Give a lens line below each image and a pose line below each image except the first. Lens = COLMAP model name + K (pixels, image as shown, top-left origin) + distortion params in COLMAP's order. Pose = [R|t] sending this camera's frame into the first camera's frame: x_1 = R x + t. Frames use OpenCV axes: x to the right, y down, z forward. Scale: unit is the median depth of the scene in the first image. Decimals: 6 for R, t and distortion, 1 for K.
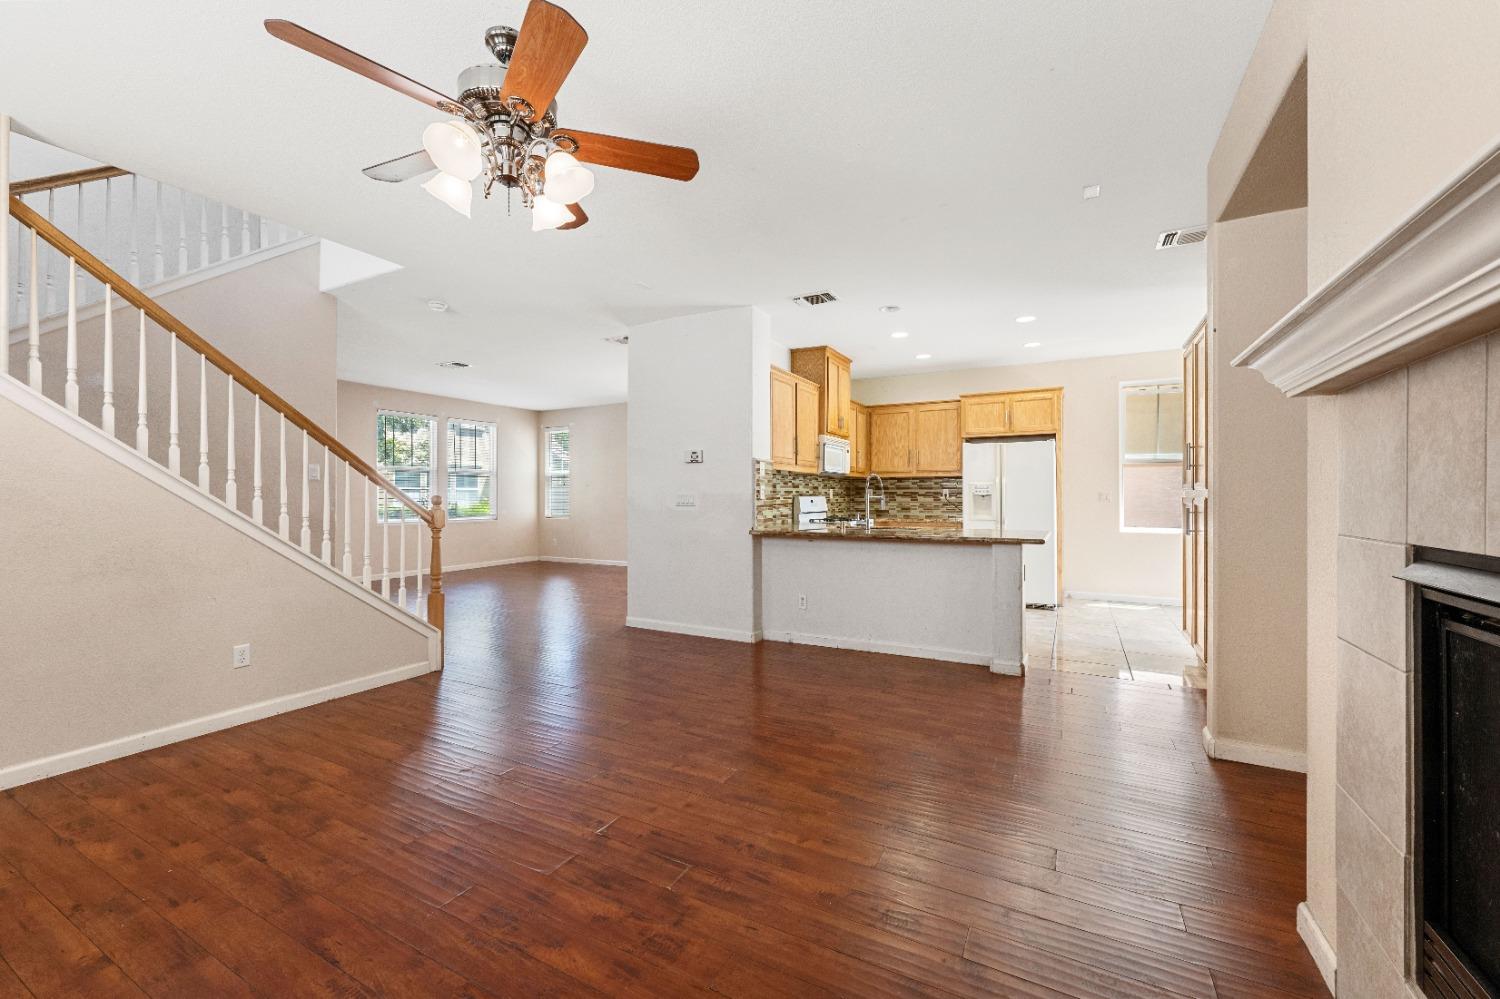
lens RADIAL K [[589.1, 0, 755.4], [0, 589.1, 492.0], [0, 0, 1]] dist [-0.000891, -0.000539]
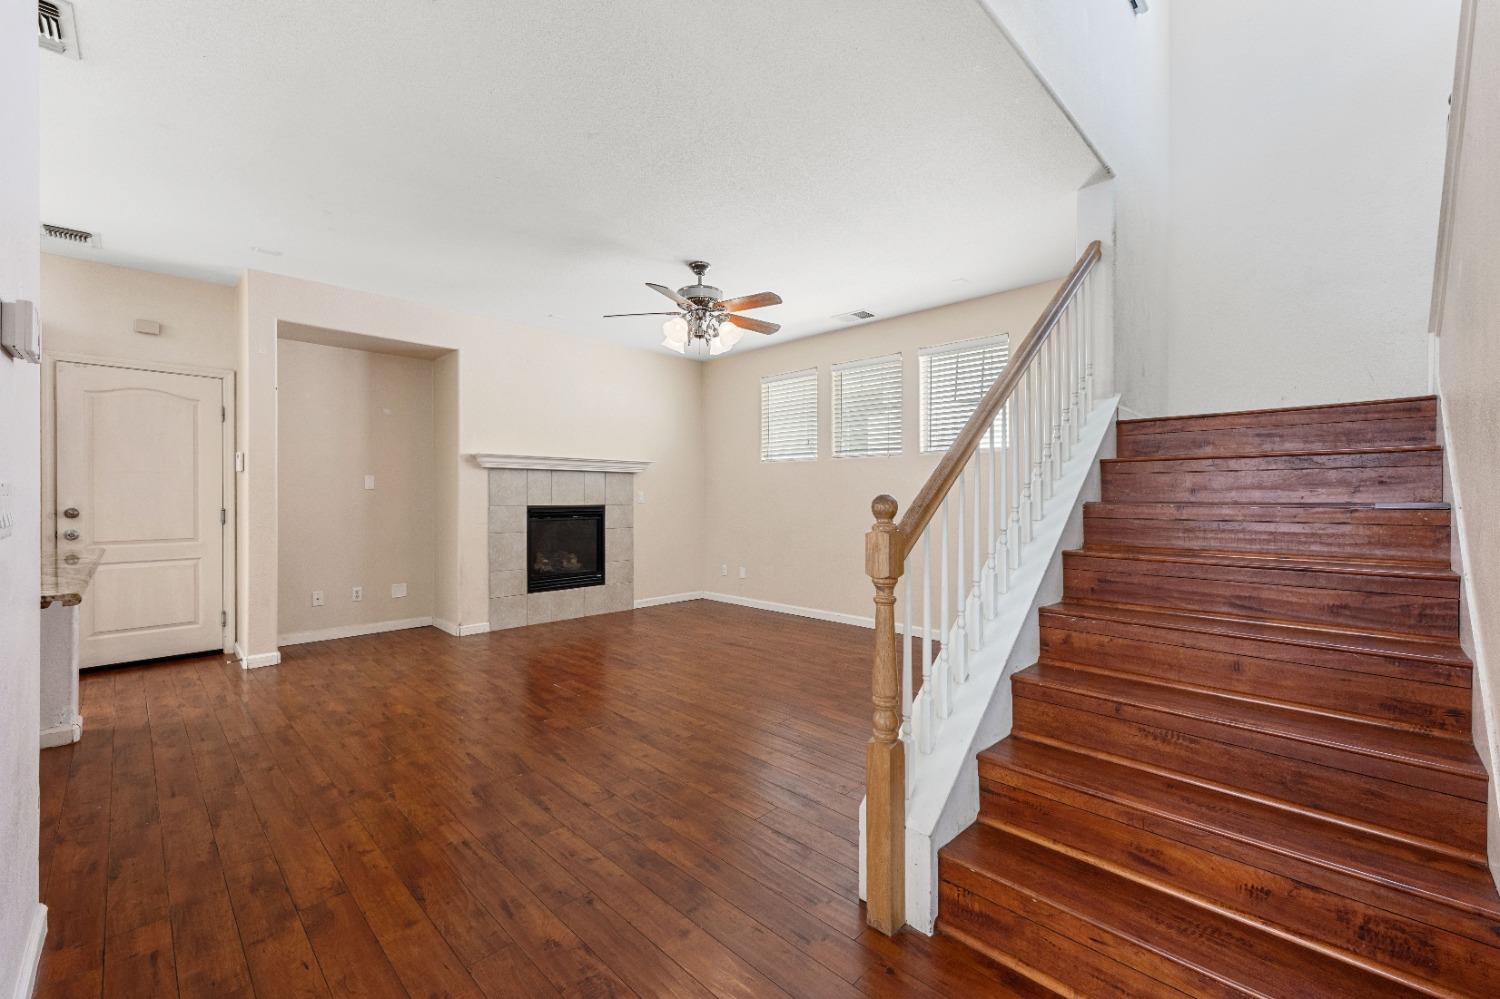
lens RADIAL K [[634.2, 0, 743.6], [0, 634.2, 498.6], [0, 0, 1]] dist [-0.001182, -0.000040]
pose [[-0.953460, -0.000929, 0.301519, -1.006878], [-0.002231, 0.999990, -0.003972, 0.020239], [-0.301513, -0.004459, -0.953452, 2.501206]]
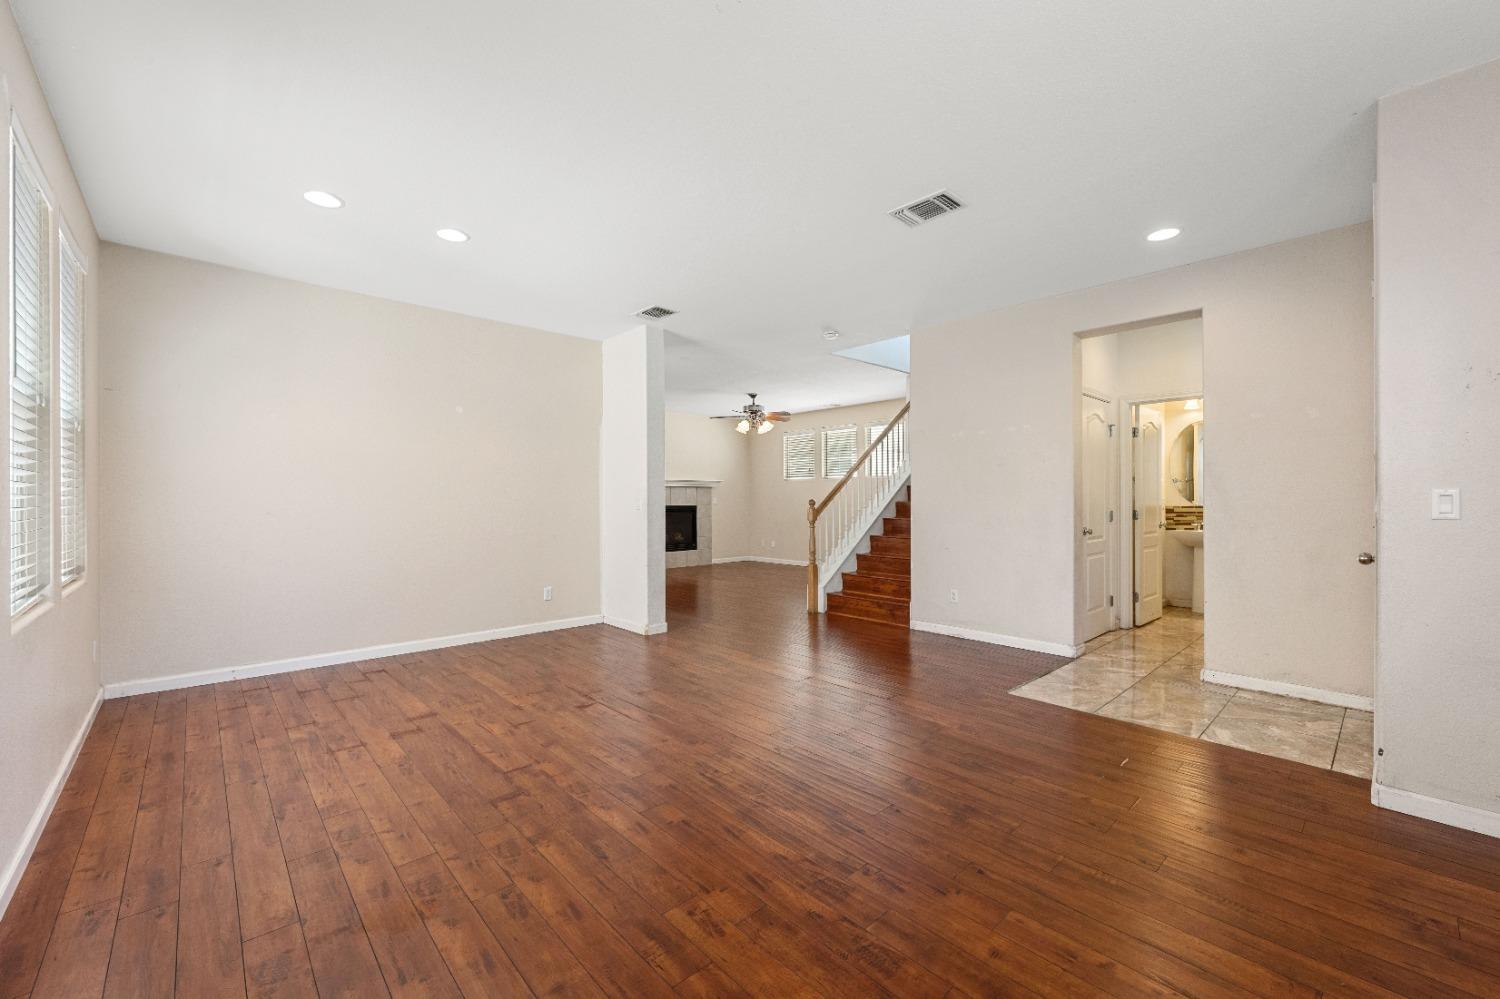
lens RADIAL K [[589.1, 0, 755.9], [0, 589.1, 501.9], [0, 0, 1]] dist [-0.000891, -0.000539]
pose [[-0.944966, 0.003459, 0.327150, -1.528183], [0.001888, 0.999985, -0.005122, 0.034733], [-0.327162, -0.004222, -0.944959, 4.193927]]
